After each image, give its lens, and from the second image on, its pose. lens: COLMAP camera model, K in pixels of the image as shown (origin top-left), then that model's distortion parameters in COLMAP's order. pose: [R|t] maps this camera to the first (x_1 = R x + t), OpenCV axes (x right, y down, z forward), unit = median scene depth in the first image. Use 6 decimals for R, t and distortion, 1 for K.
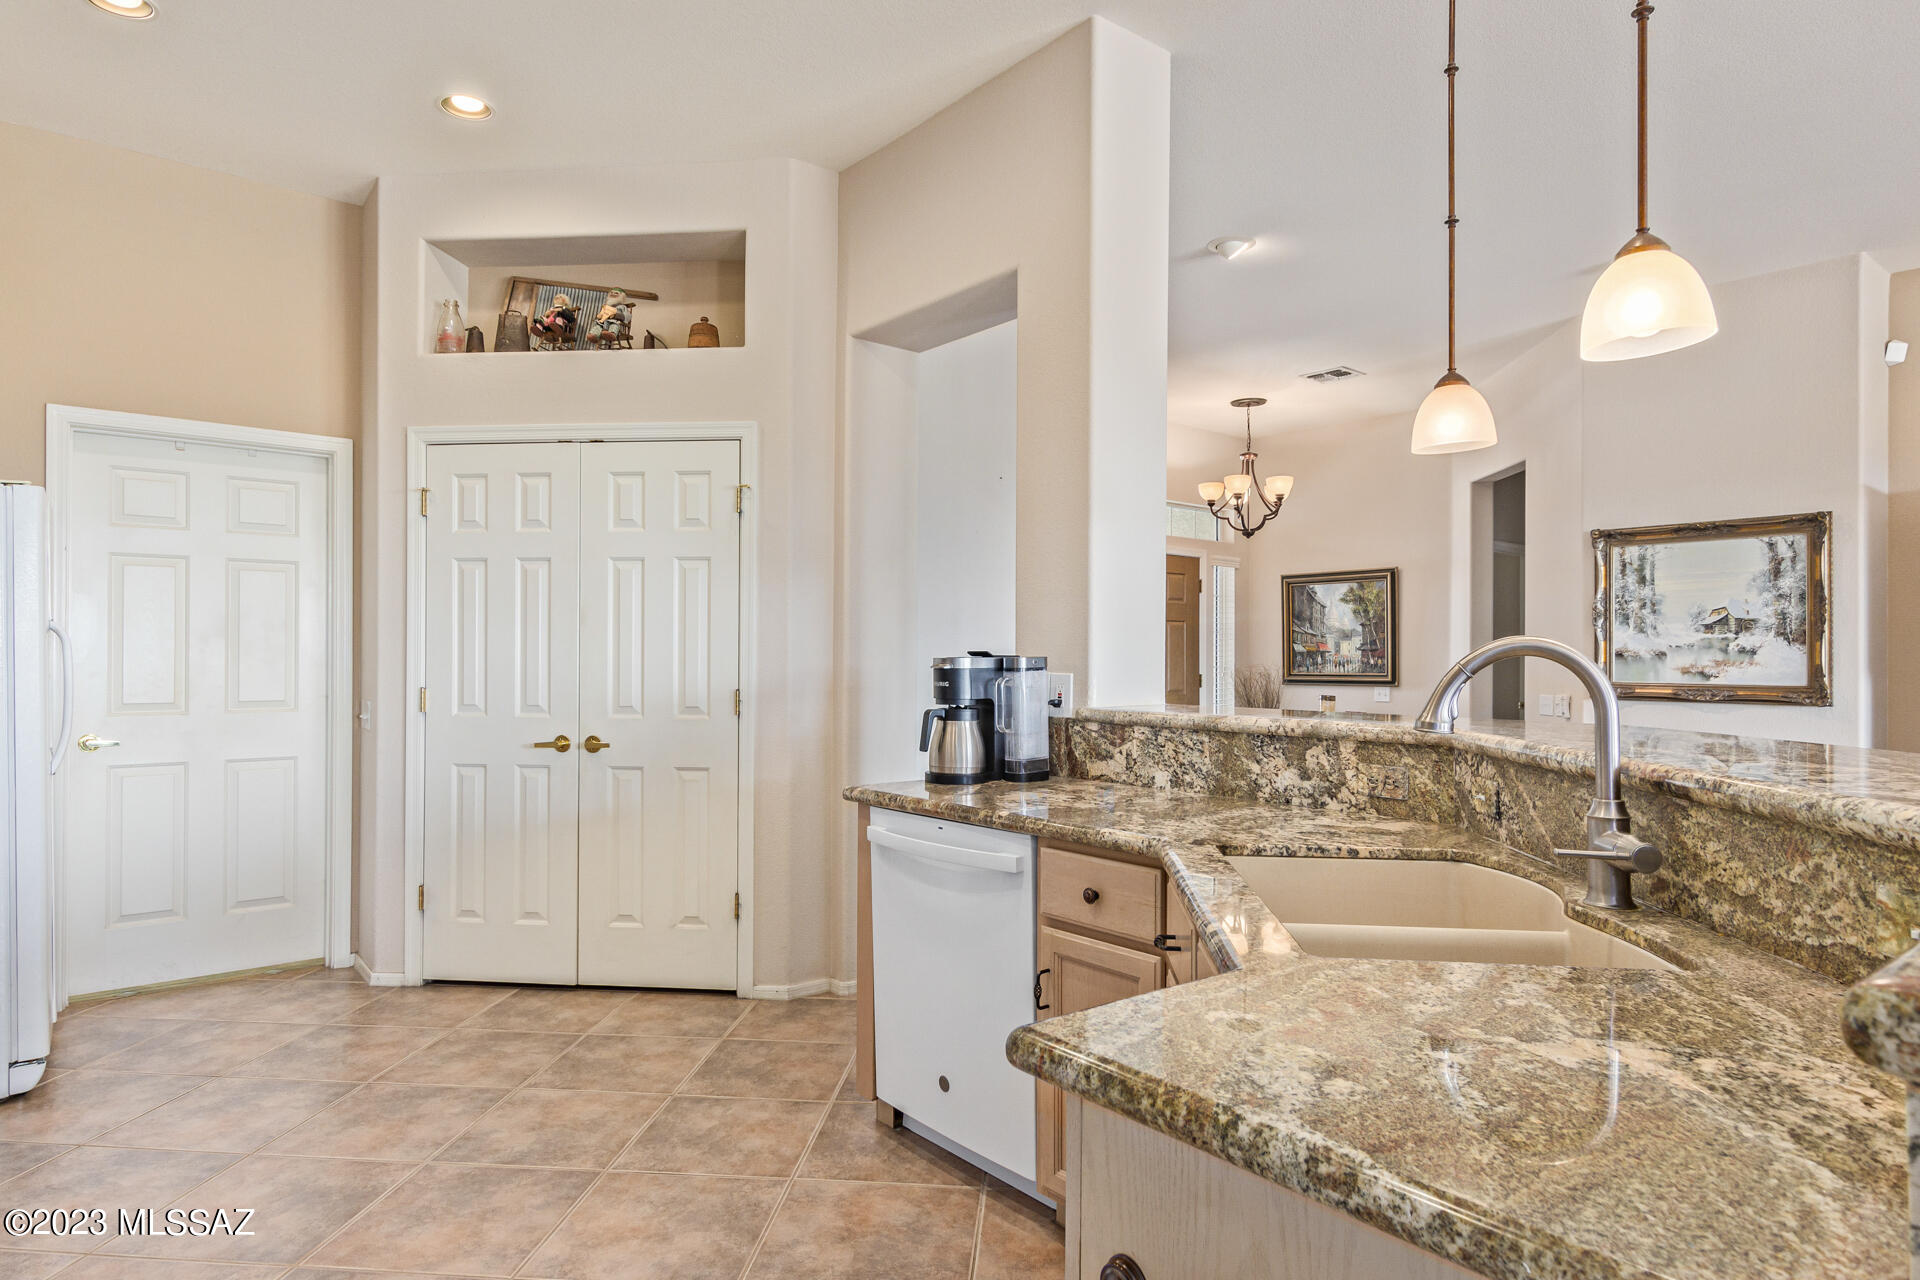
lens RADIAL K [[1075.7, 0, 944.1], [0, 1075.7, 649.3], [0, 0, 1]] dist [0.000142, -0.002648]
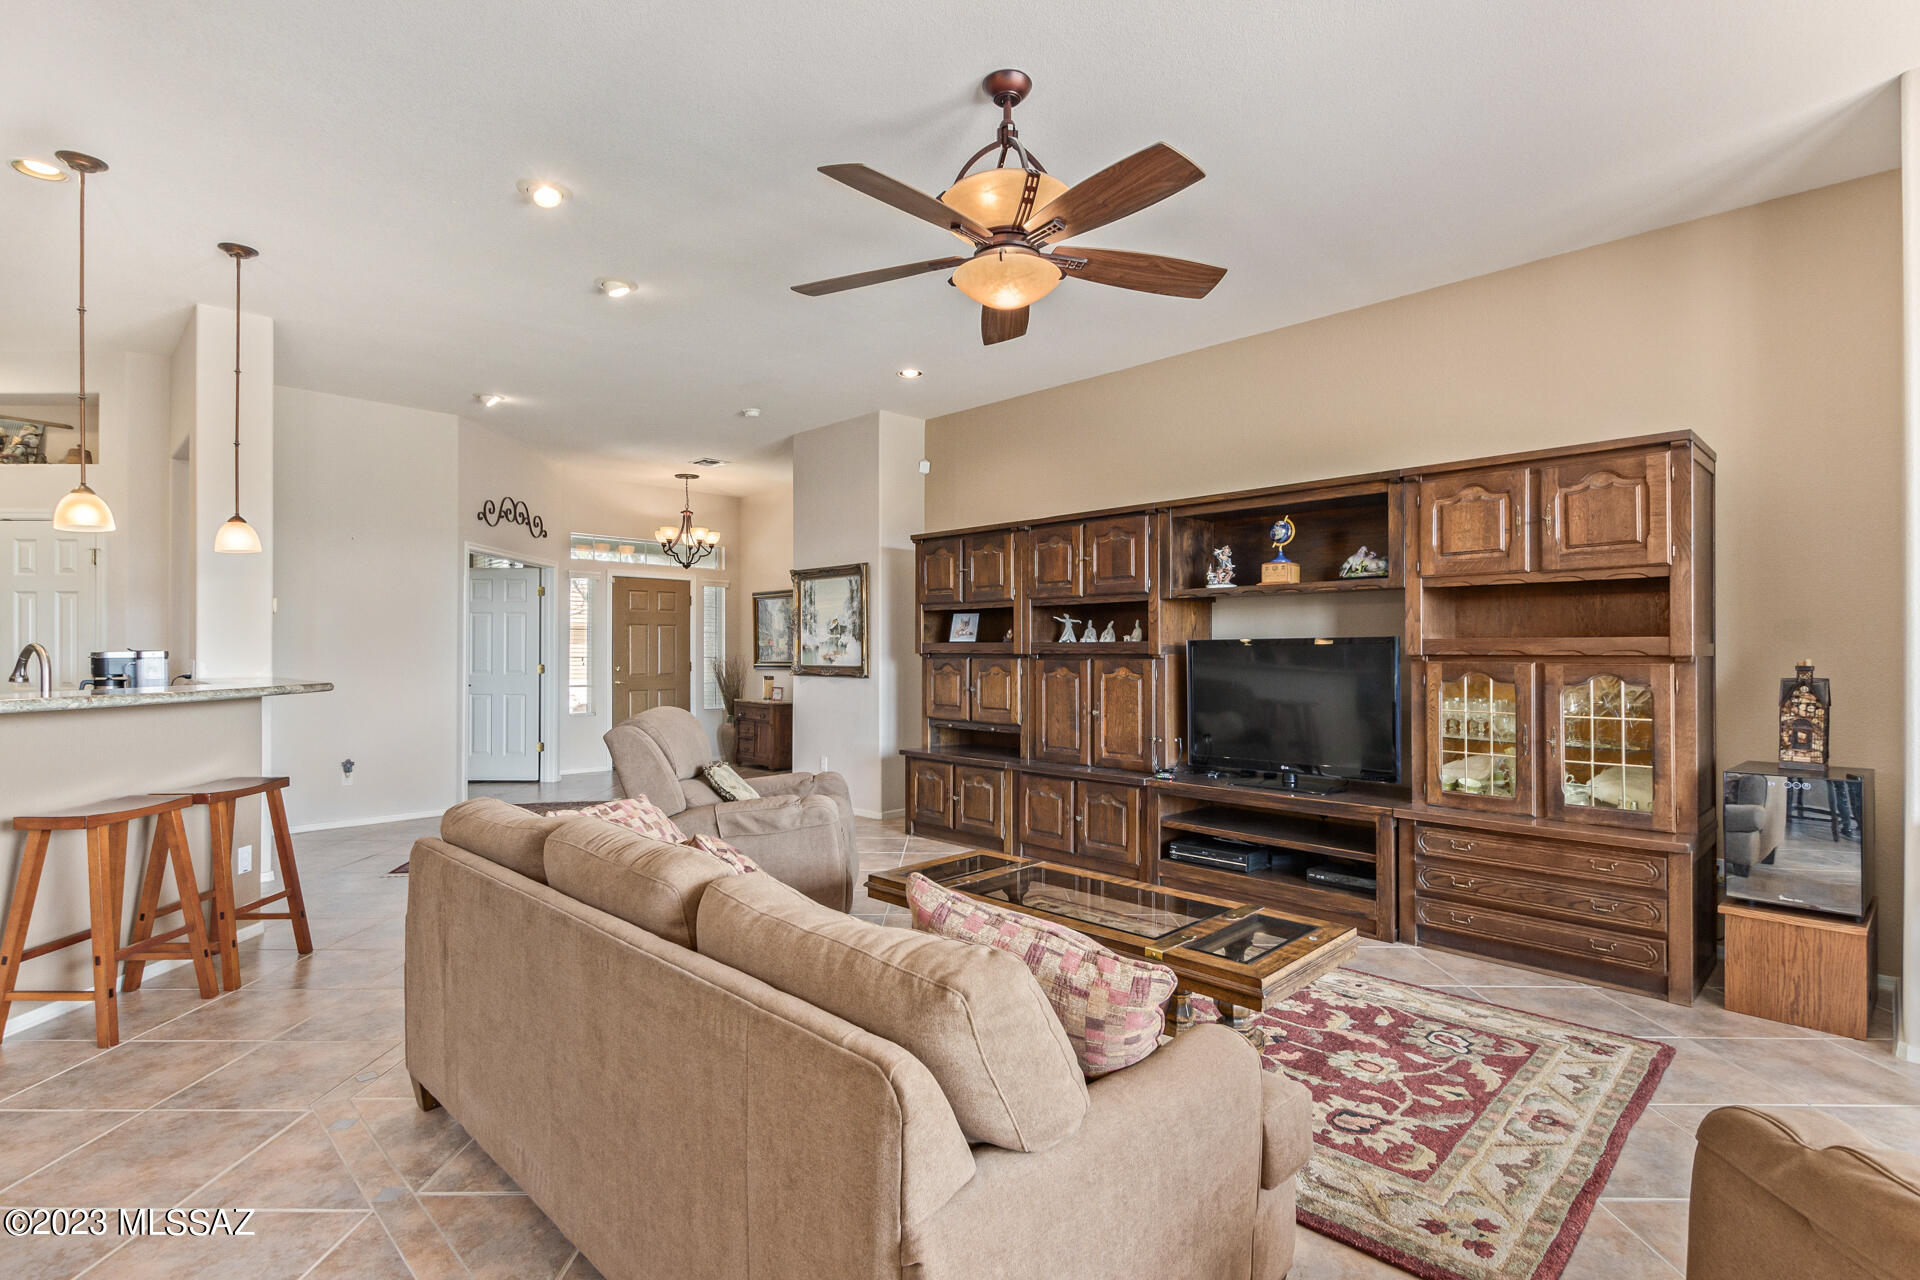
lens RADIAL K [[917.3, 0, 946.9], [0, 917.3, 652.1], [0, 0, 1]] dist [-0.000912, -0.000522]
pose [[0.995207, -0.004200, 0.097702, 0.760523], [0.003262, 0.999947, 0.009761, -0.001492], [-0.097737, -0.009396, 0.995168, -0.417028]]
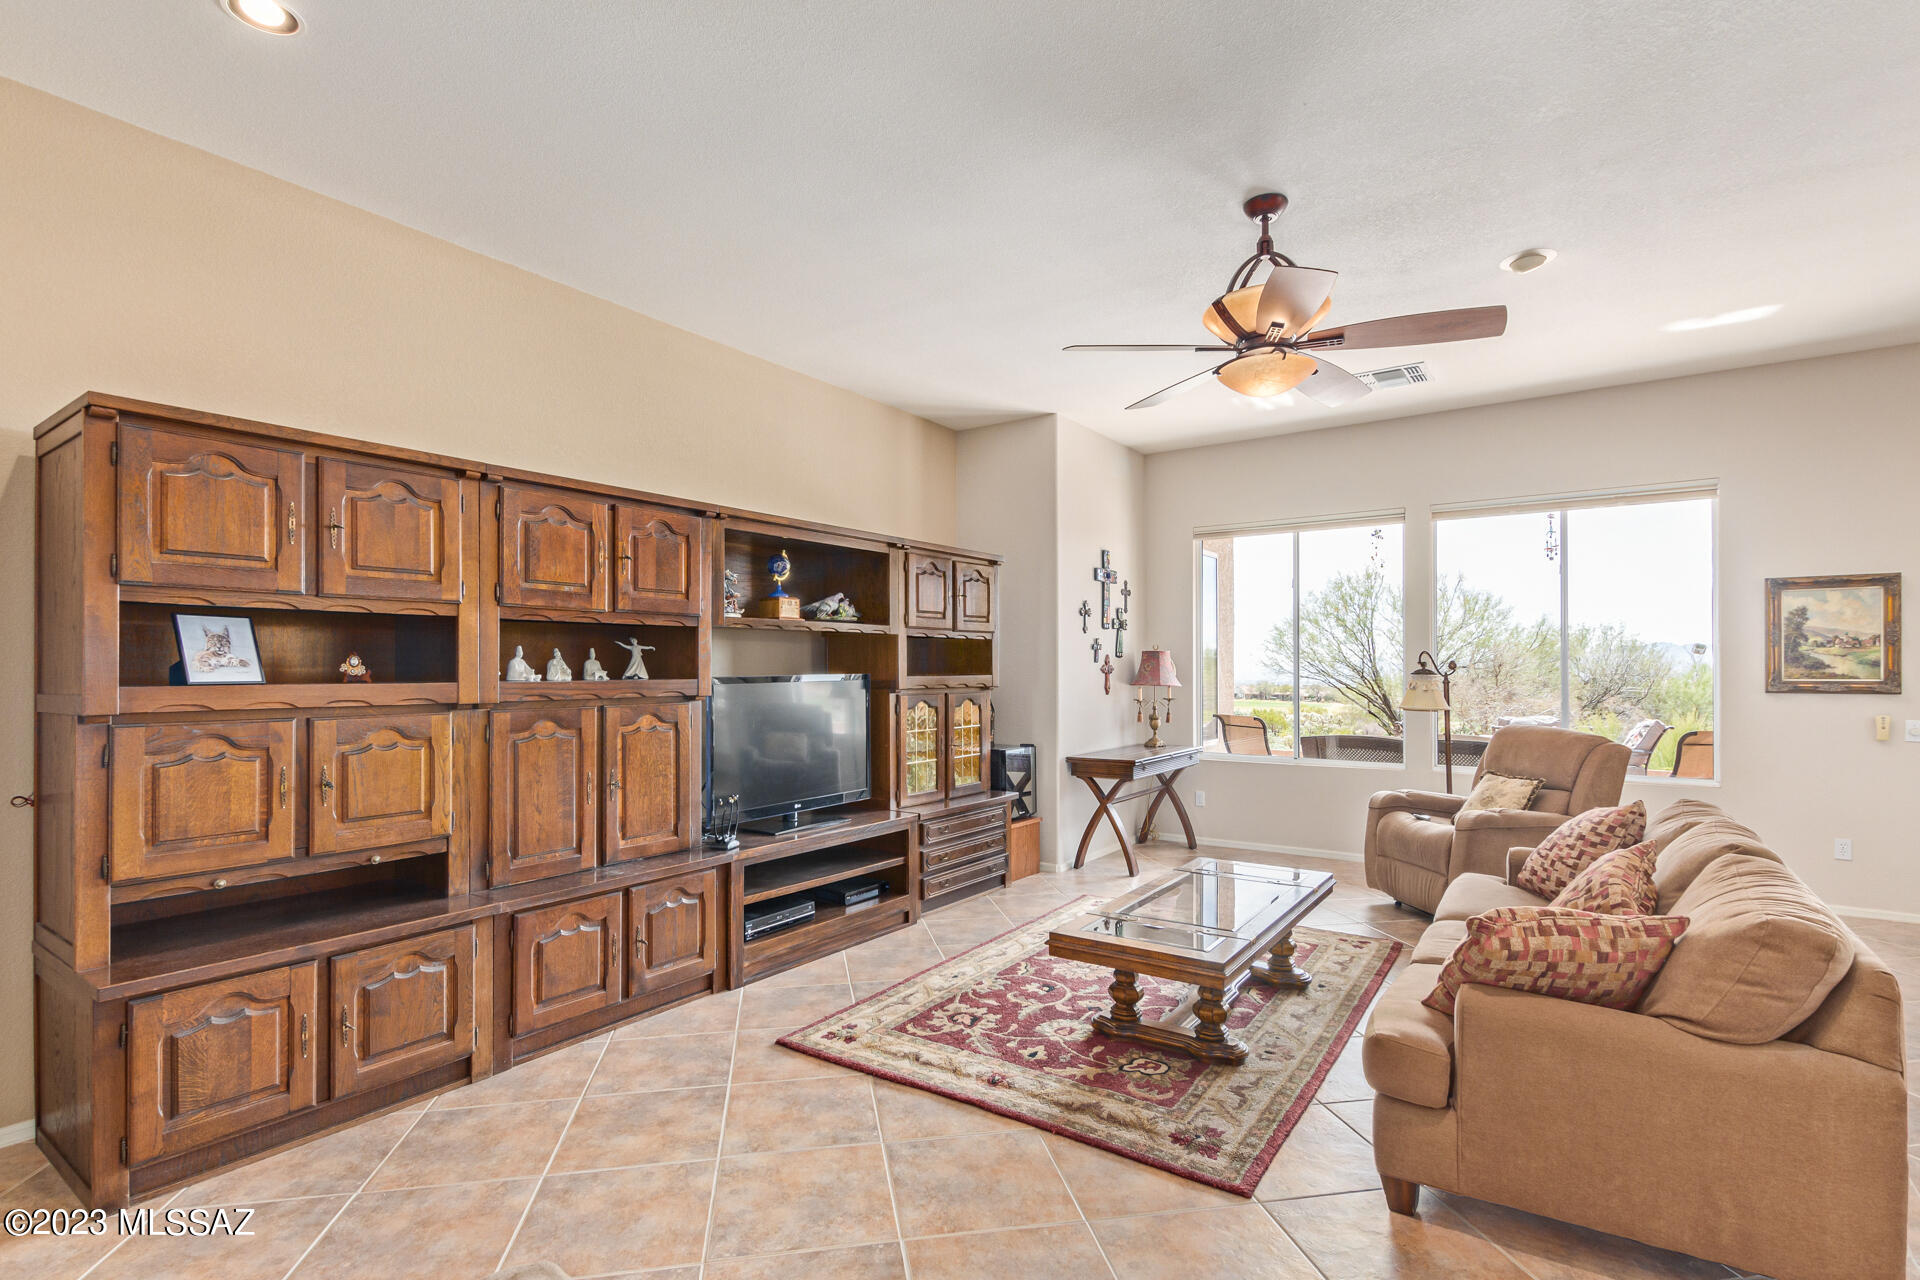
lens RADIAL K [[917.3, 0, 946.9], [0, 917.3, 652.1], [0, 0, 1]] dist [-0.000912, -0.000522]
pose [[-0.274895, 0.013482, 0.961380, 0.288028], [-0.006322, 0.999855, -0.015829, -0.014274], [-0.961454, -0.010429, -0.274770, 0.536162]]
